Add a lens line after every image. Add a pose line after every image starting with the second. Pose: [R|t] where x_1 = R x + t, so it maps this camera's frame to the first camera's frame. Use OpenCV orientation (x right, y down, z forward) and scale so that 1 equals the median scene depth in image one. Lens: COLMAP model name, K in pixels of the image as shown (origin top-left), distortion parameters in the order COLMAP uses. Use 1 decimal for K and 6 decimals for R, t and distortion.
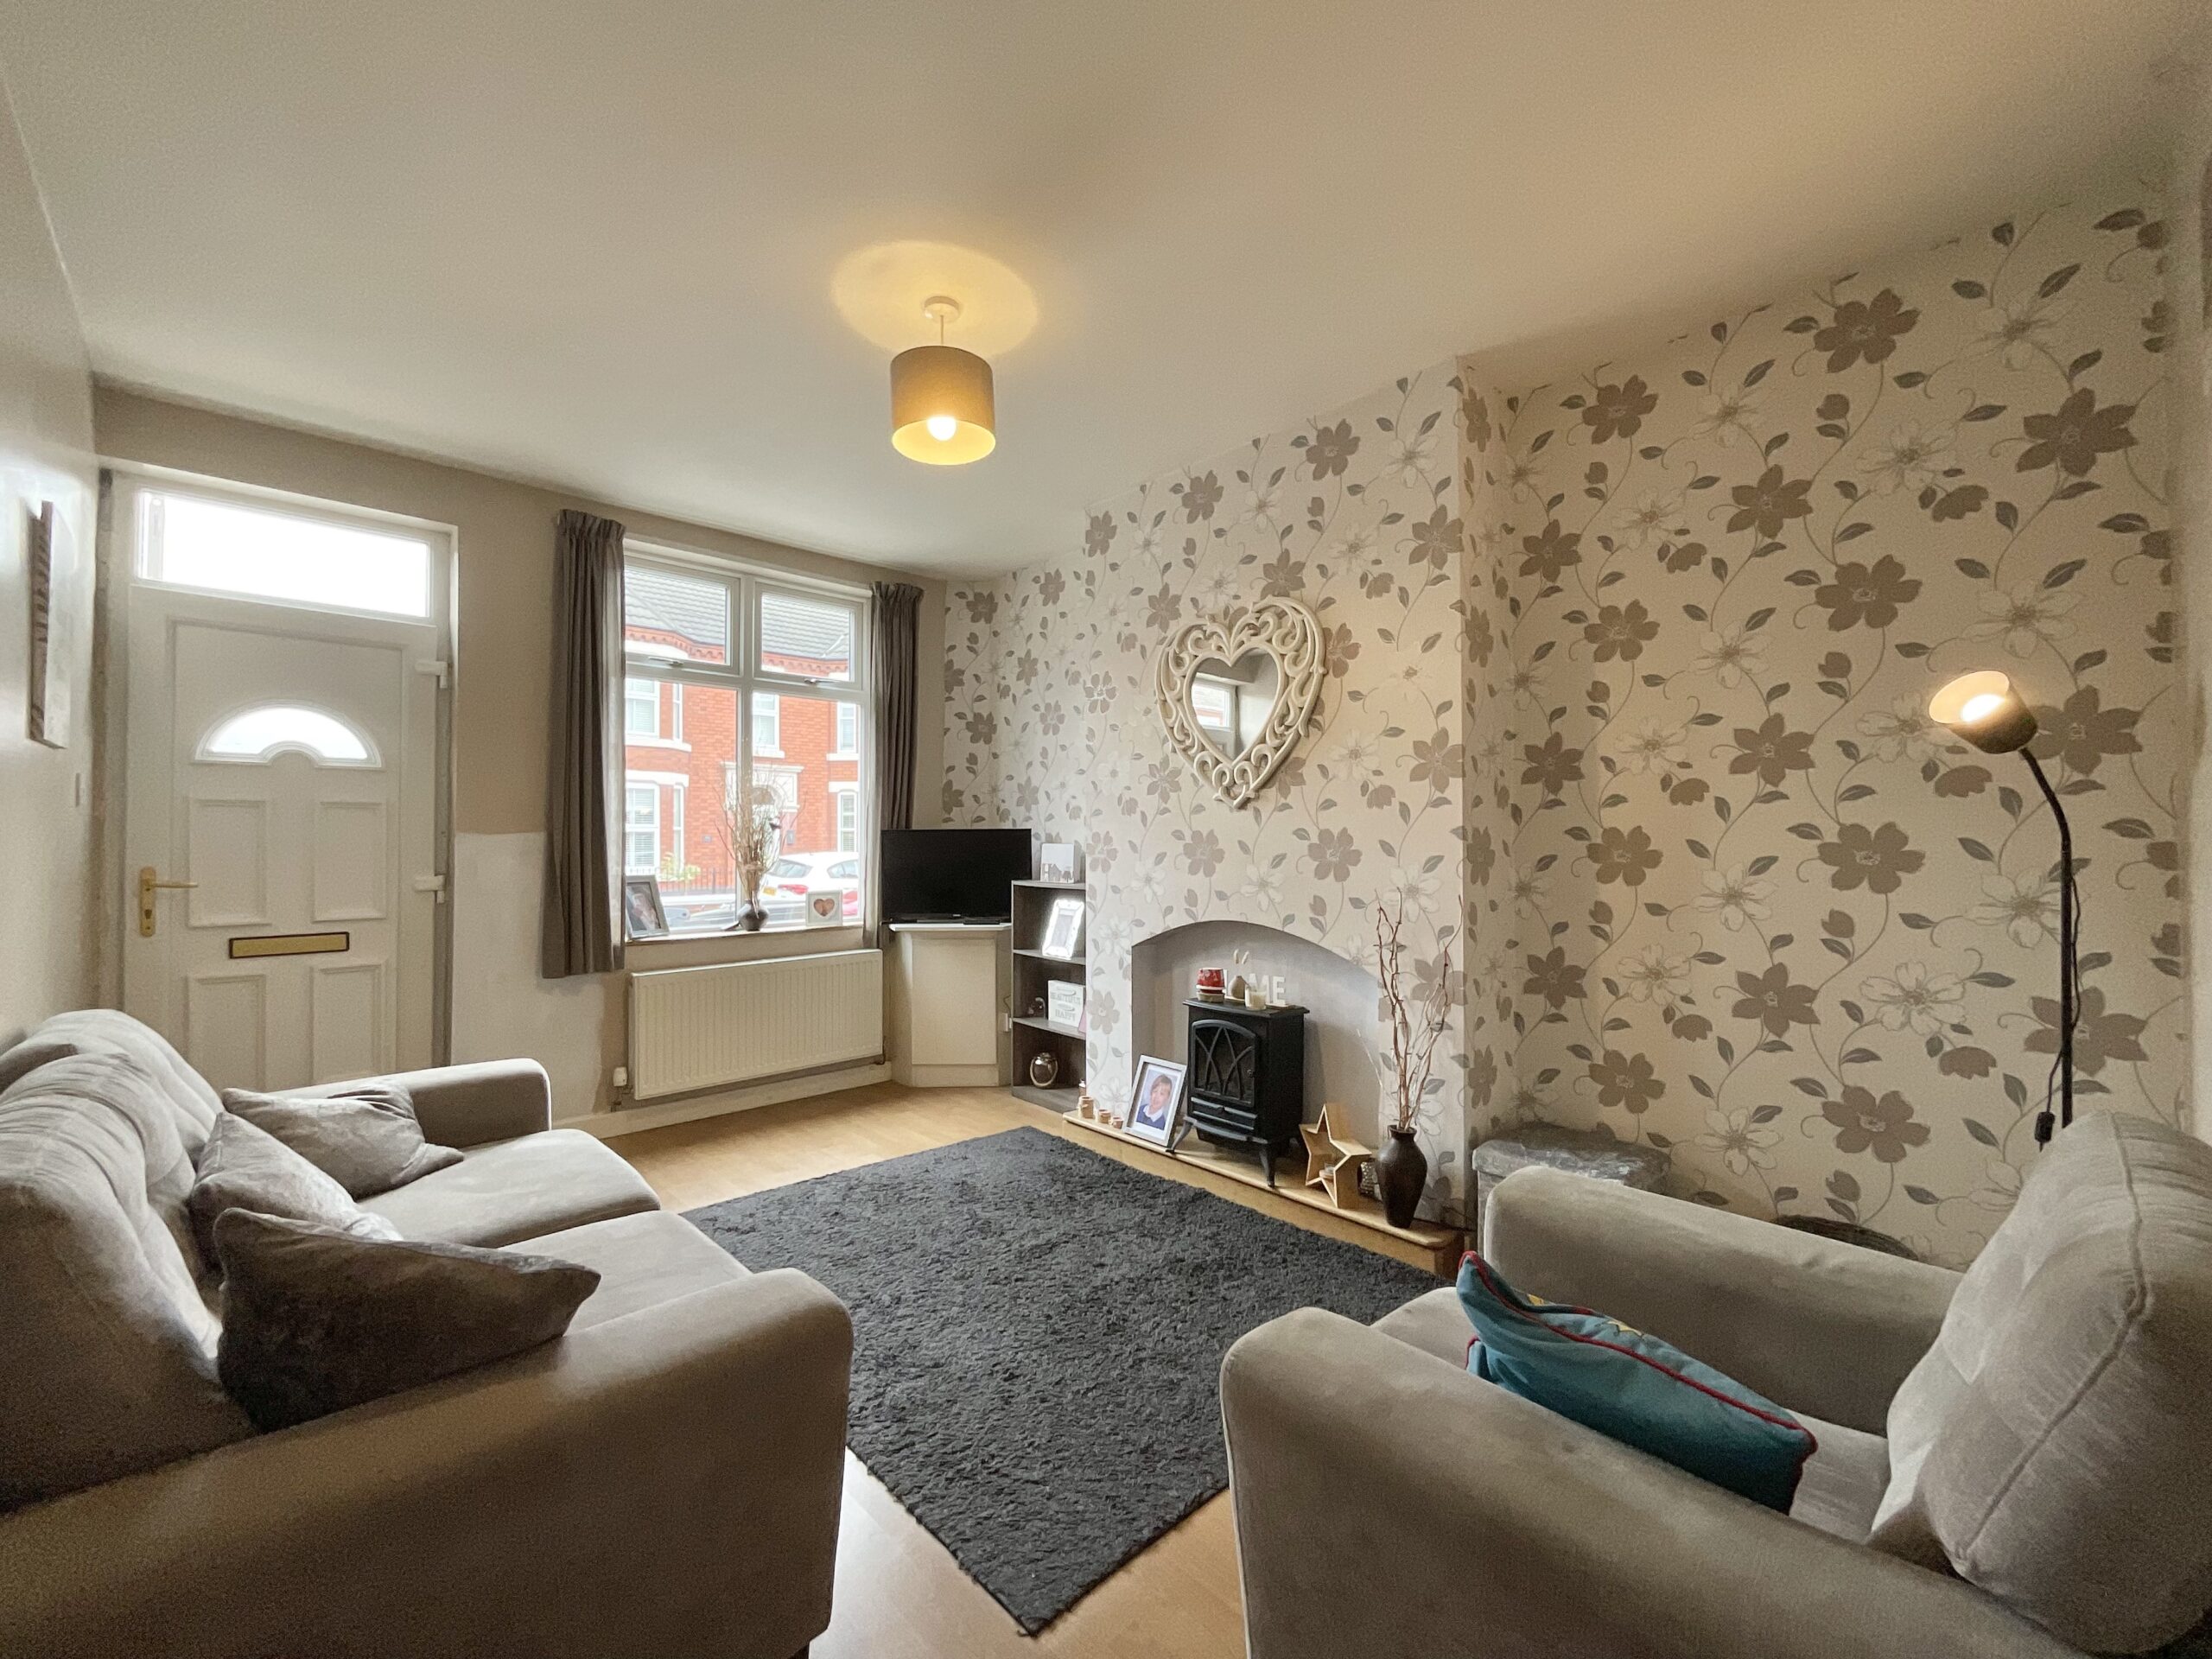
lens RADIAL K [[885.2, 0, 1109.9], [0, 885.2, 851.3], [0, 0, 1]] dist [0.002364, 0.000318]
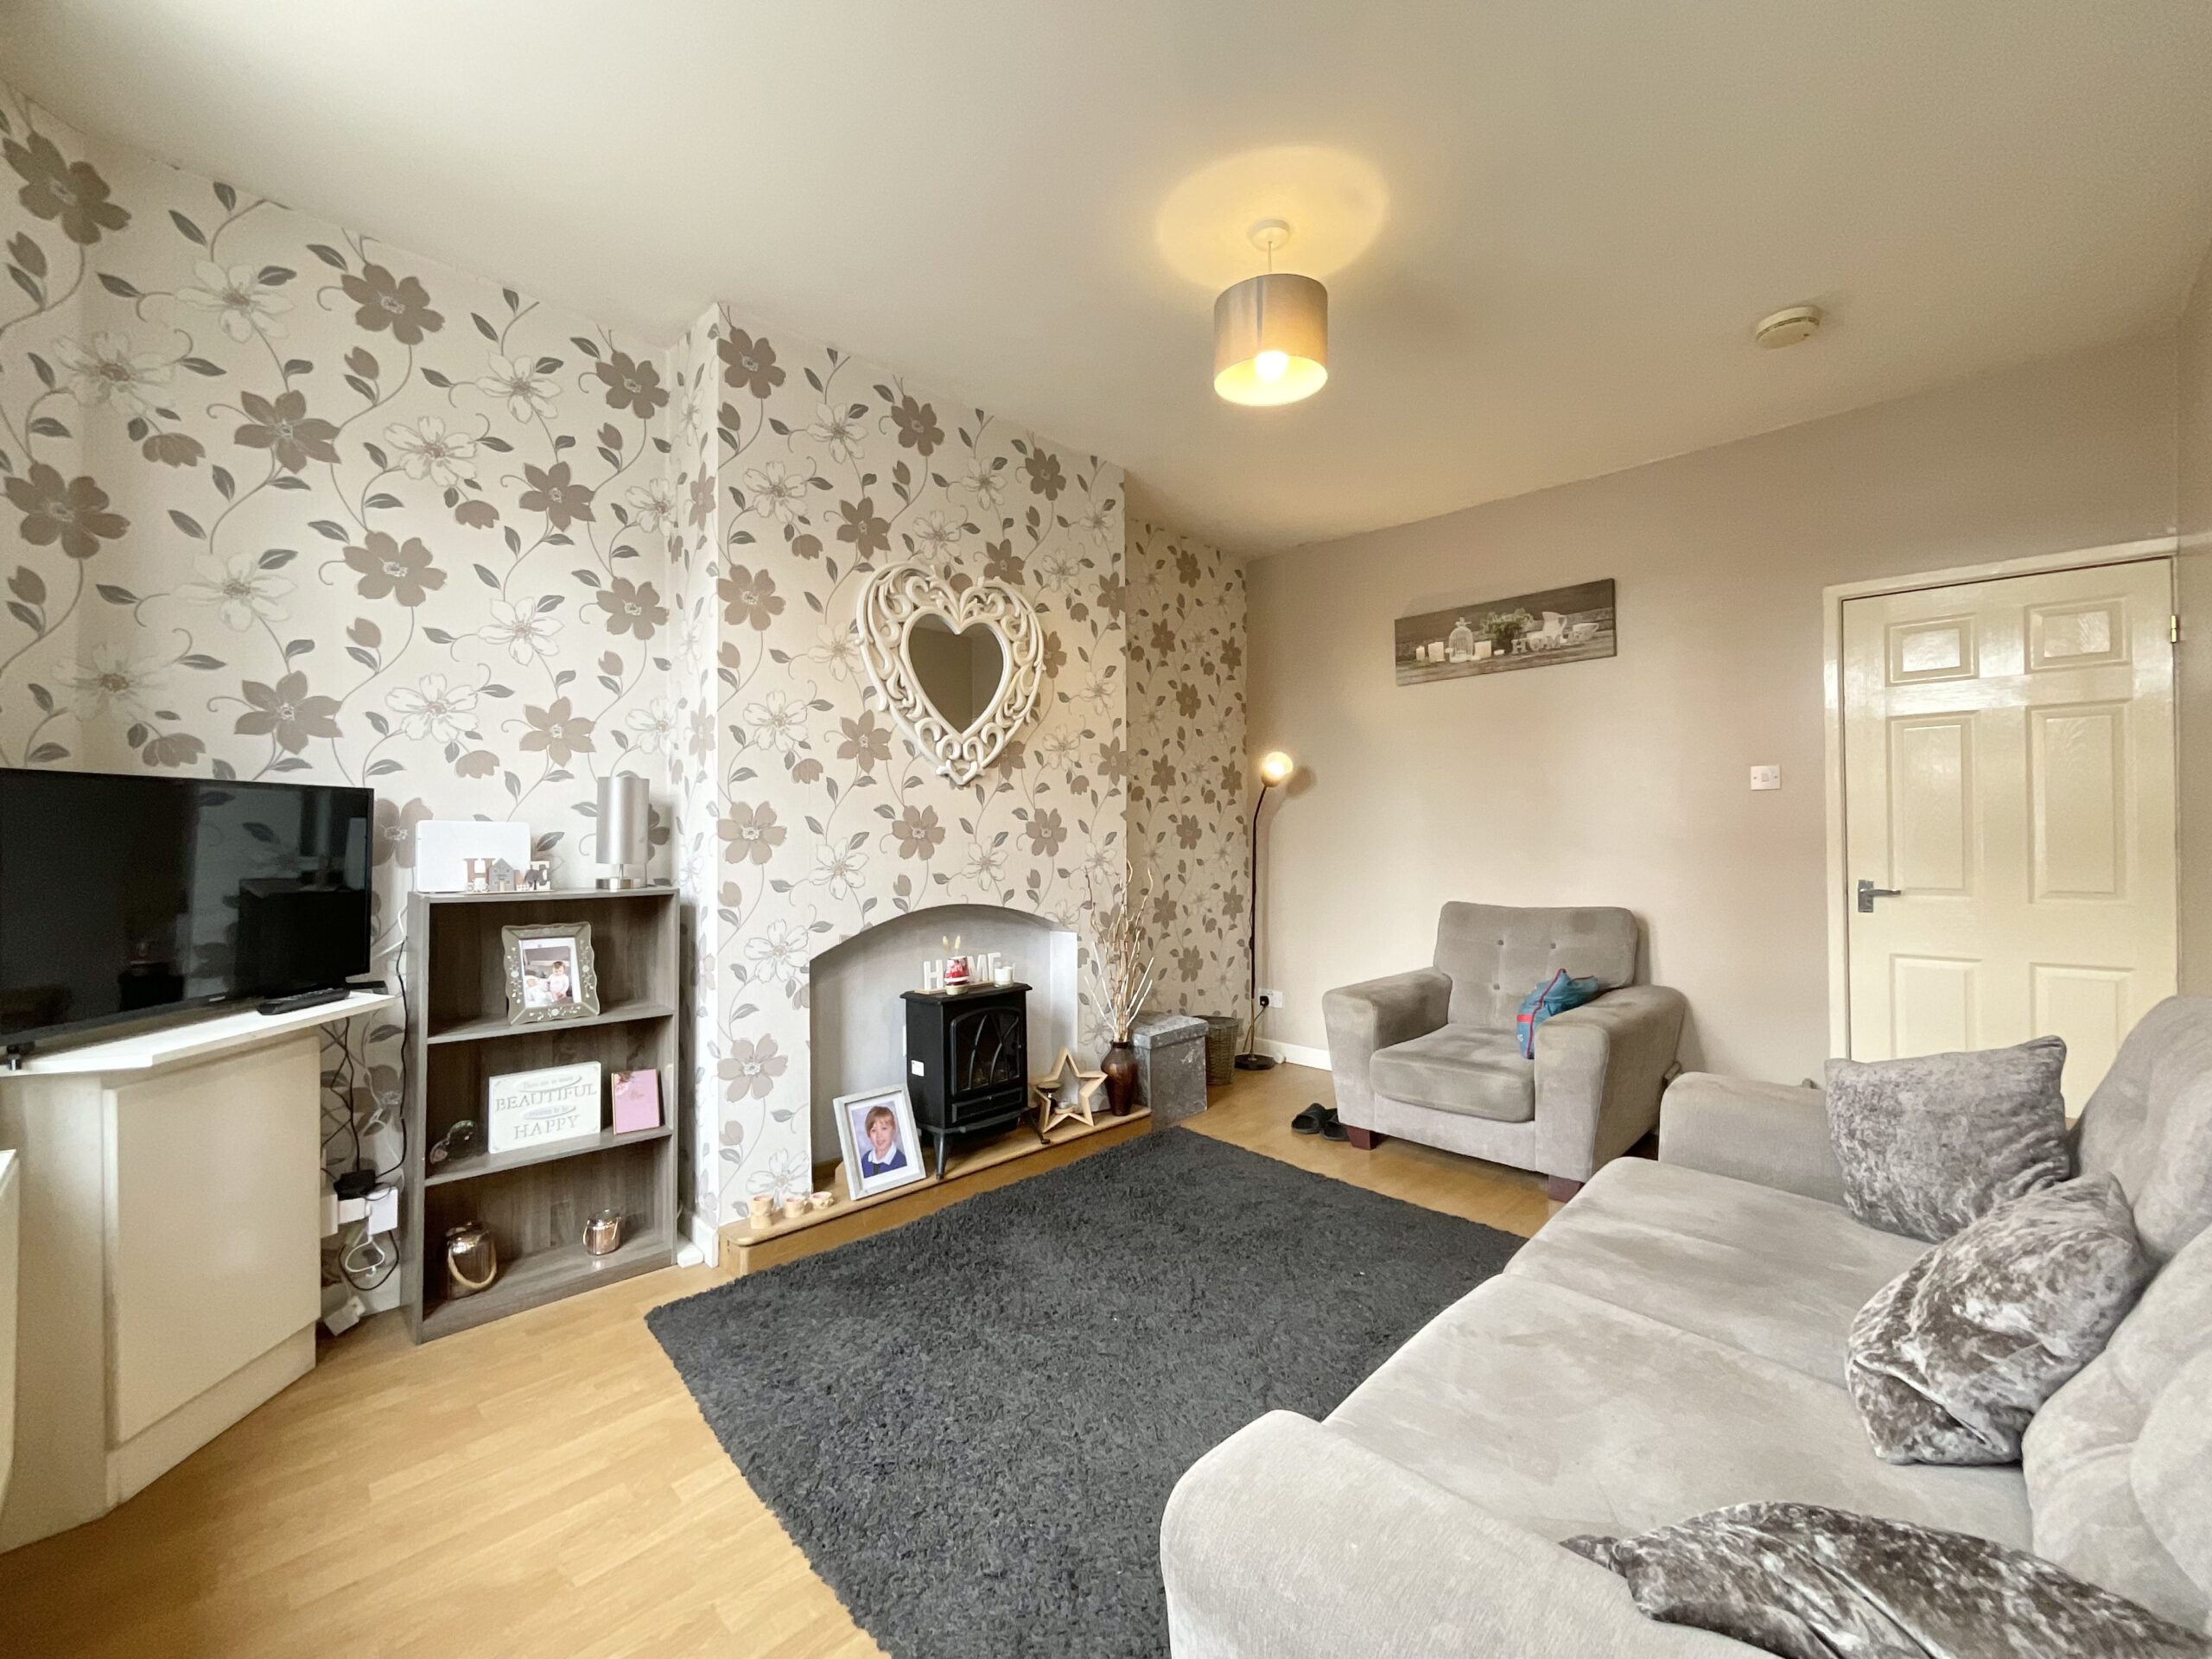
lens RADIAL K [[950.7, 0, 1106.0], [0, 950.7, 829.5], [0, 0, 1]] dist [-0.002058, -0.000234]
pose [[-0.046407, -0.006931, 0.998899, -0.841702], [0.003308, 0.999969, 0.007092, -0.007221], [-0.998917, 0.003633, -0.046383, 0.854239]]
